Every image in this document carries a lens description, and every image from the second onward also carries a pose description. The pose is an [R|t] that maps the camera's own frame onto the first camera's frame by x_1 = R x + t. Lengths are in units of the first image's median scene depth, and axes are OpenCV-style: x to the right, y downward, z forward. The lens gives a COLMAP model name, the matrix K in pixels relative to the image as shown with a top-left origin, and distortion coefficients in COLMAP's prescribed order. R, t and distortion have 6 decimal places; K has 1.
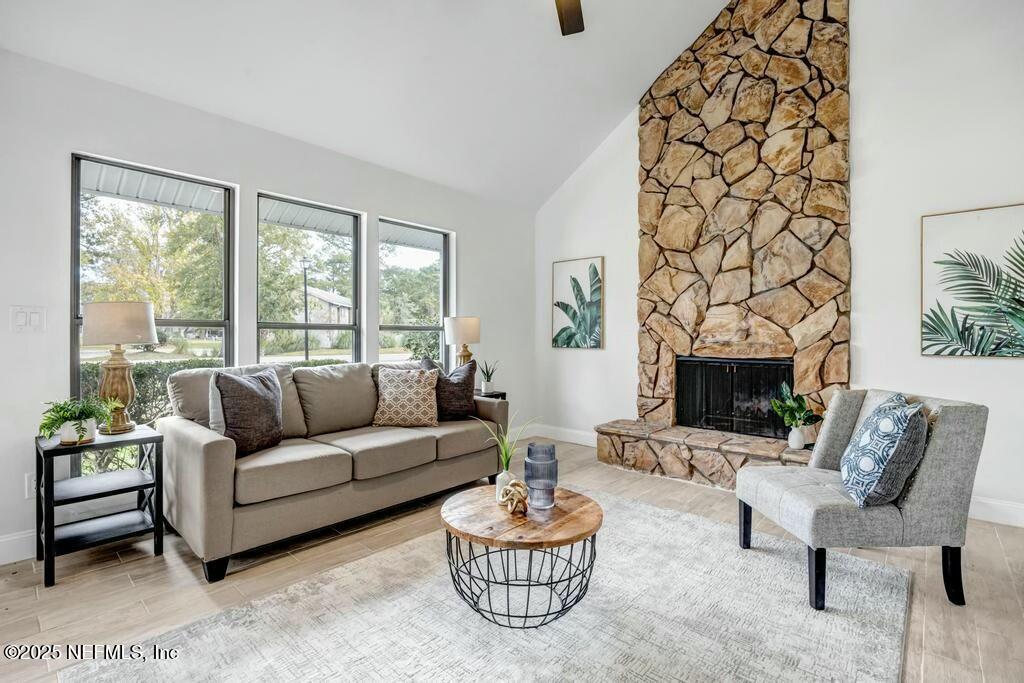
lens RADIAL K [[472.7, 0, 505.9], [0, 472.7, 337.7], [0, 0, 1]] dist [-0.016180, 0.001142]
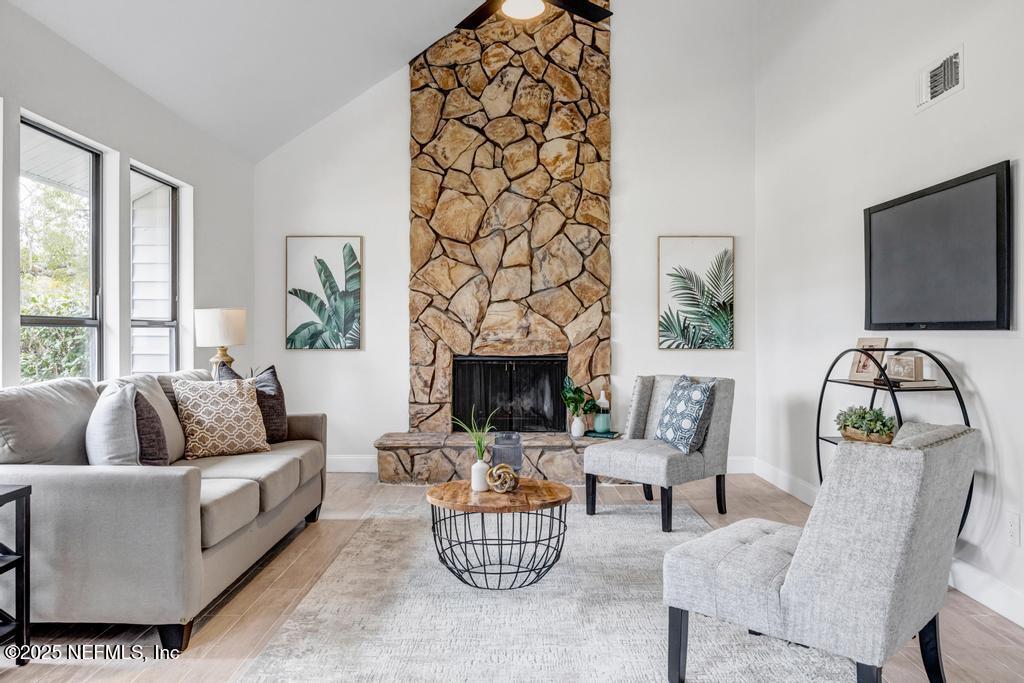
lens RADIAL K [[762.8, 0, 512.6], [0, 762.8, 338.5], [0, 0, 1]] dist [-0.013690, 0.005983]
pose [[0.733822, -0.007929, 0.679296, -0.649933], [0.005195, 0.999968, 0.006060, -0.003249], [-0.679322, -0.000918, 0.733840, -0.184977]]
